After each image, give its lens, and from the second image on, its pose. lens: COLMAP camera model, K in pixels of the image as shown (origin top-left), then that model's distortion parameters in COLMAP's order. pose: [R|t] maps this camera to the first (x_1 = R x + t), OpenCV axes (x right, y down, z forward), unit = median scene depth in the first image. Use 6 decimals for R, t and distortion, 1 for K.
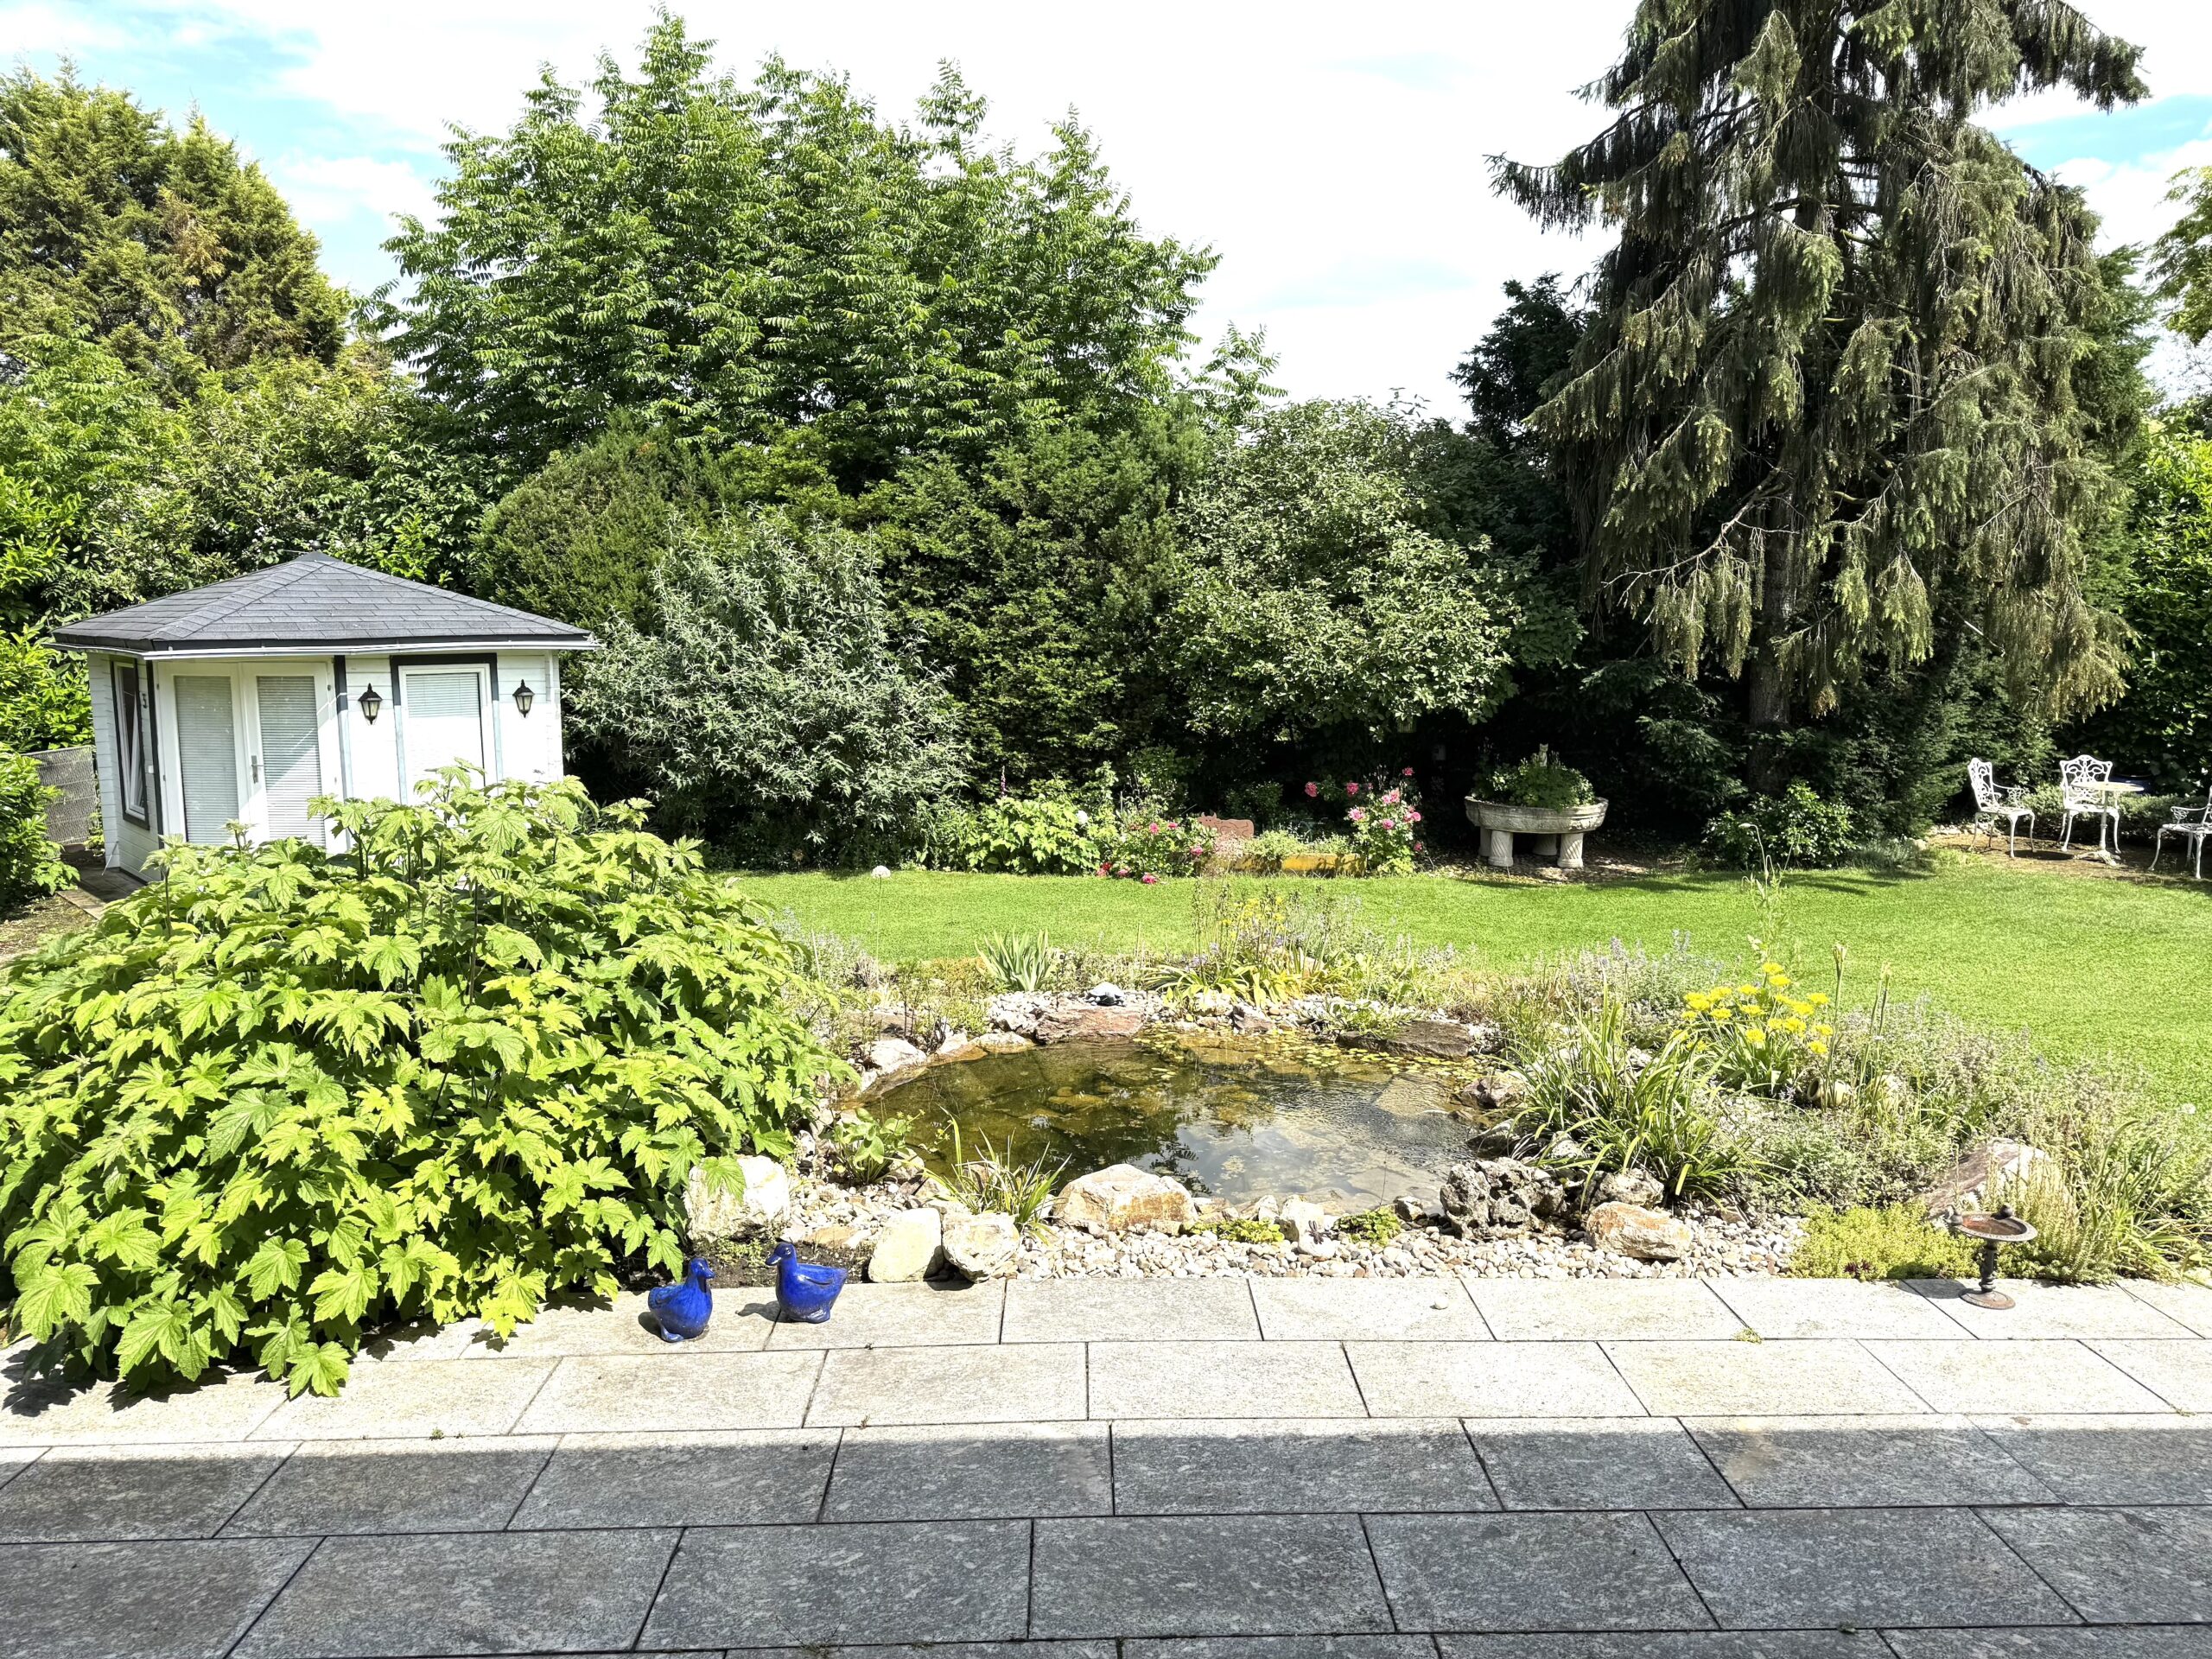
lens RADIAL K [[1560.5, 0, 1070.4], [0, 1560.5, 879.9], [0, 0, 1]] dist [0.012740, -0.010641]
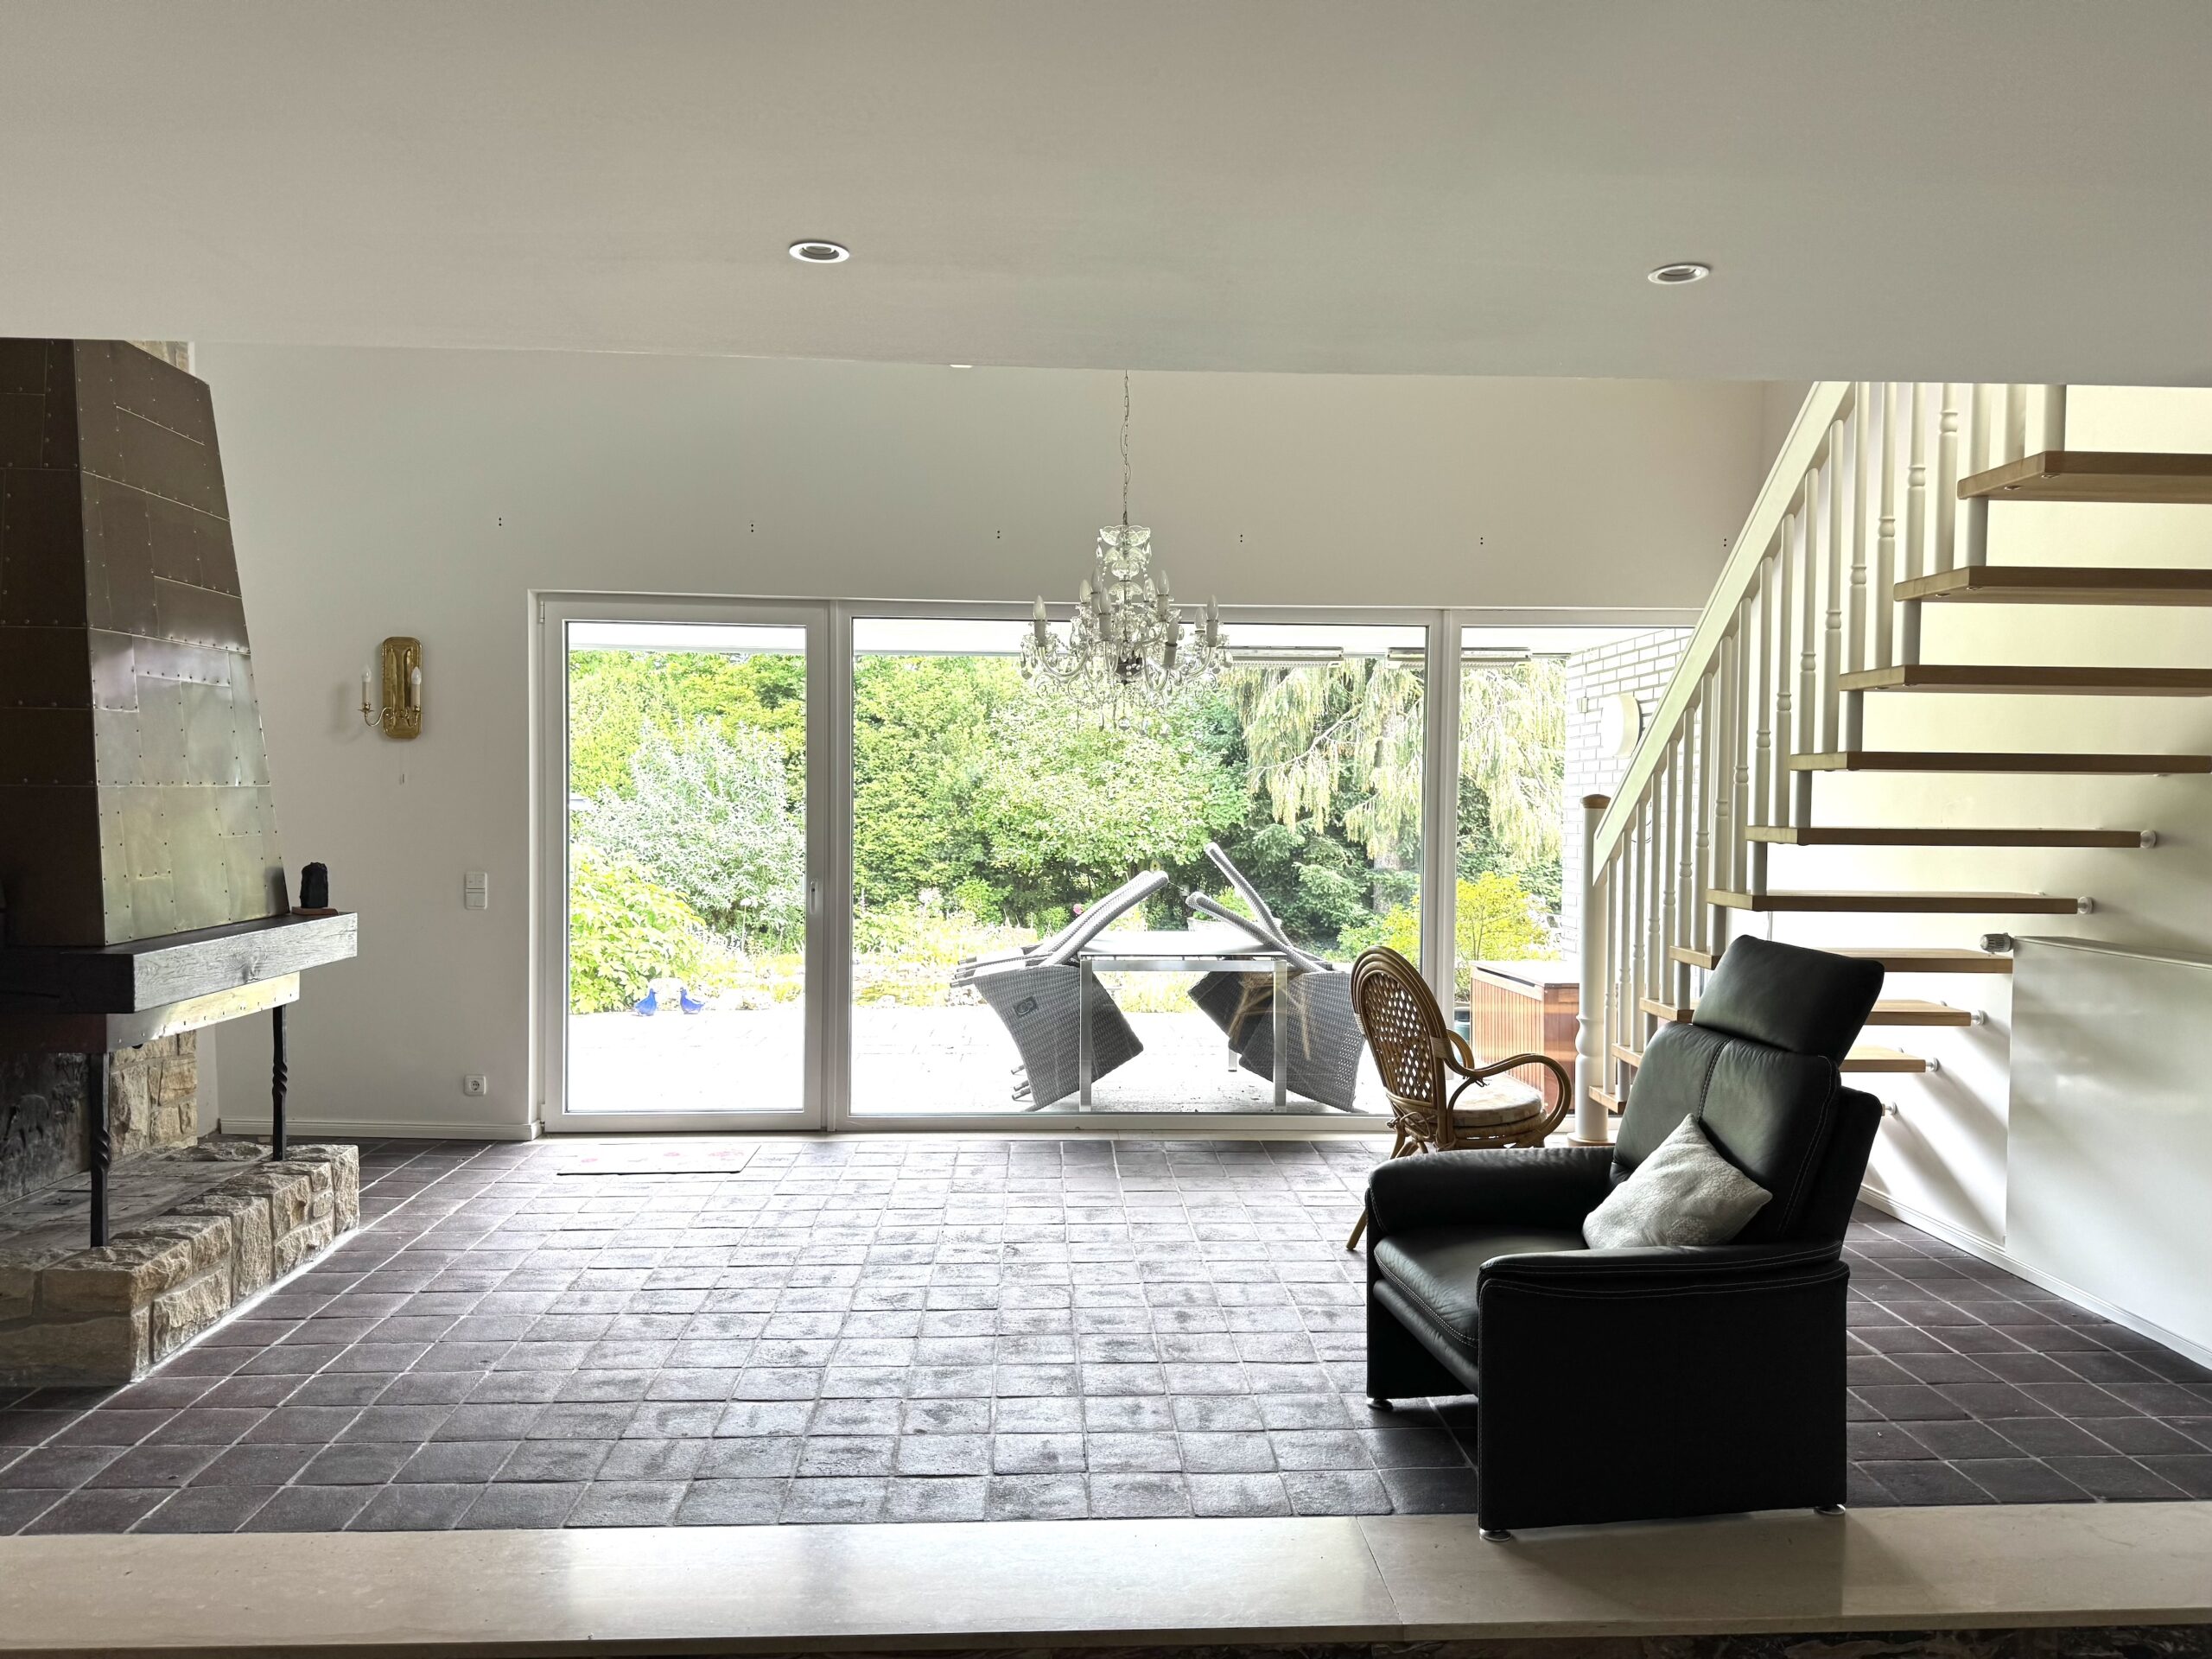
lens RADIAL K [[1560.5, 0, 1099.6], [0, 1560.5, 844.2], [0, 0, 1]] dist [0.012740, -0.010641]
pose [[0.999156, 0.008612, 0.040167, 0.119160], [-0.003013, 0.990511, -0.137403, 0.085770], [-0.040969, 0.137166, 0.989701, -0.476880]]
